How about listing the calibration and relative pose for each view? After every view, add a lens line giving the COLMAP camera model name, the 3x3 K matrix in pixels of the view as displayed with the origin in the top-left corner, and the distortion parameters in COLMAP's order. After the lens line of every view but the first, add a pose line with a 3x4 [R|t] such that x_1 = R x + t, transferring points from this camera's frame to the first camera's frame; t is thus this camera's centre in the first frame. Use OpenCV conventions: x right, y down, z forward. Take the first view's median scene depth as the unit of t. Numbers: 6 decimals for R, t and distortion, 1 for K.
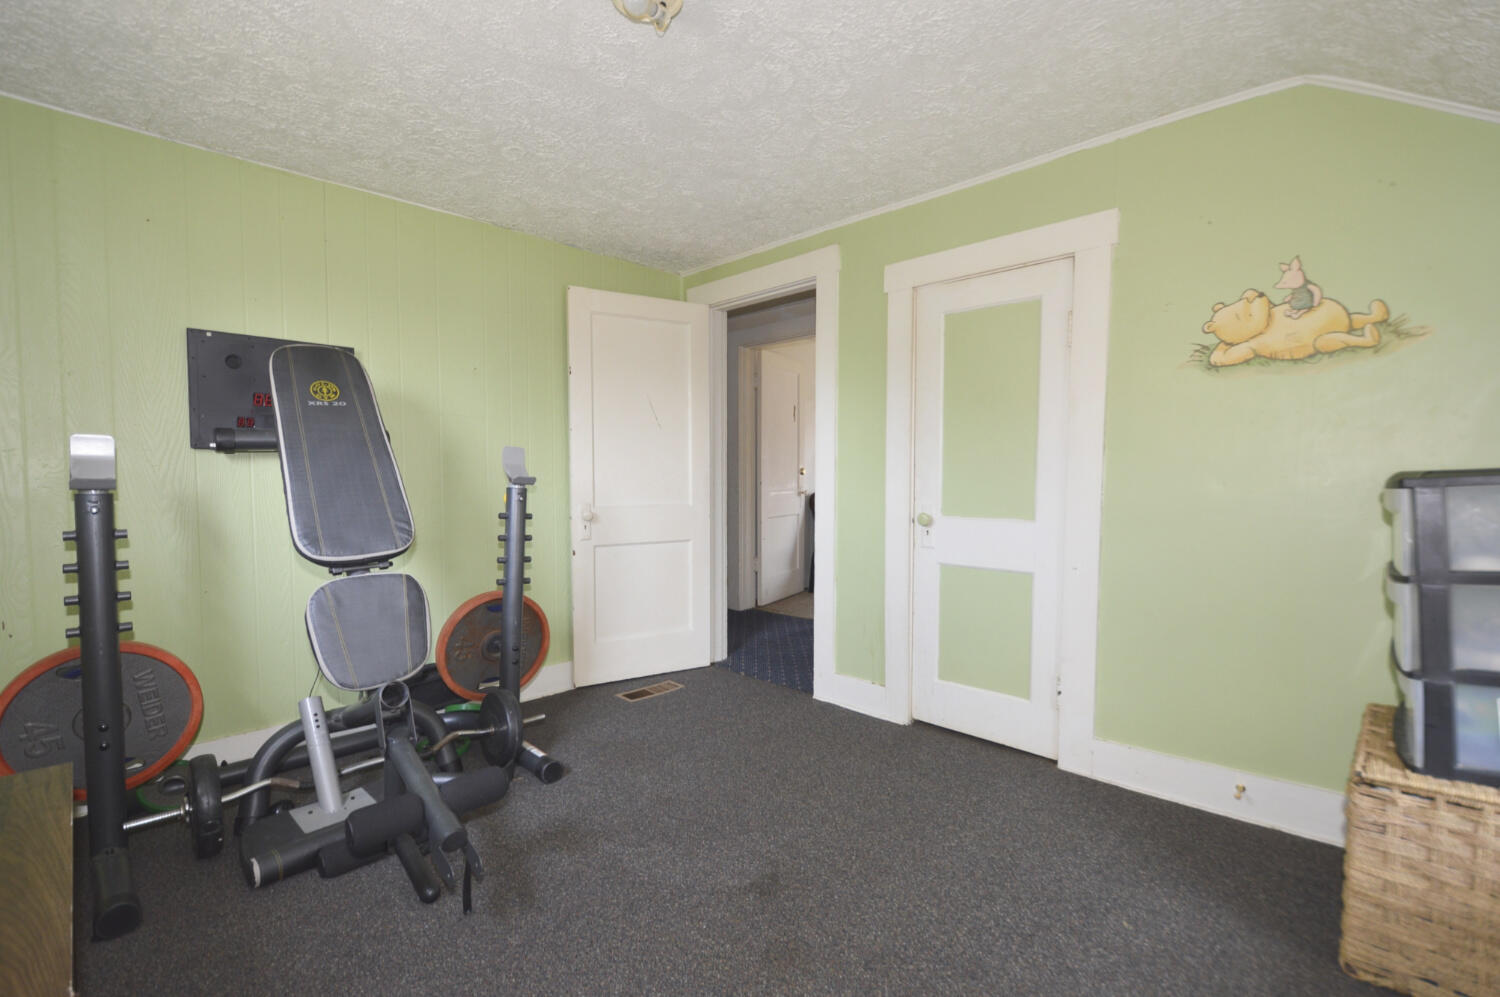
lens RADIAL K [[670.8, 0, 748.2], [0, 670.8, 509.6], [0, 0, 1]] dist [0.010876, -0.008753]
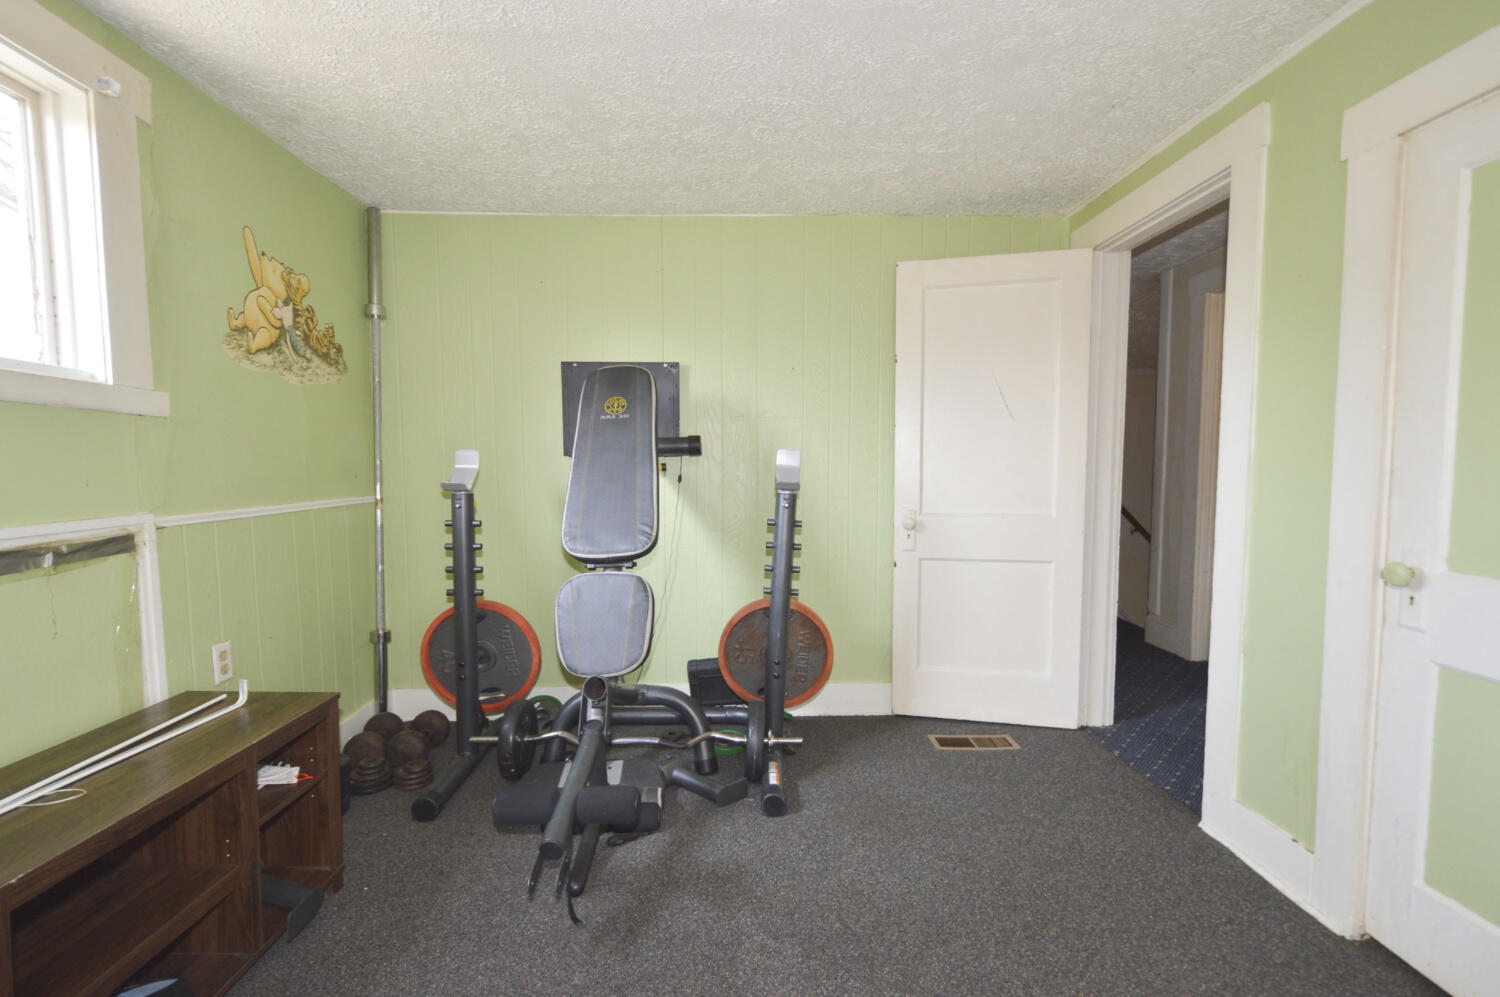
lens RADIAL K [[670.8, 0, 748.2], [0, 670.8, 509.6], [0, 0, 1]] dist [0.010876, -0.008753]
pose [[0.720106, 0.047500, -0.692236, 0.255342], [-0.034789, 0.998871, 0.032350, -0.035794], [0.692991, 0.000787, 0.720946, 0.266613]]
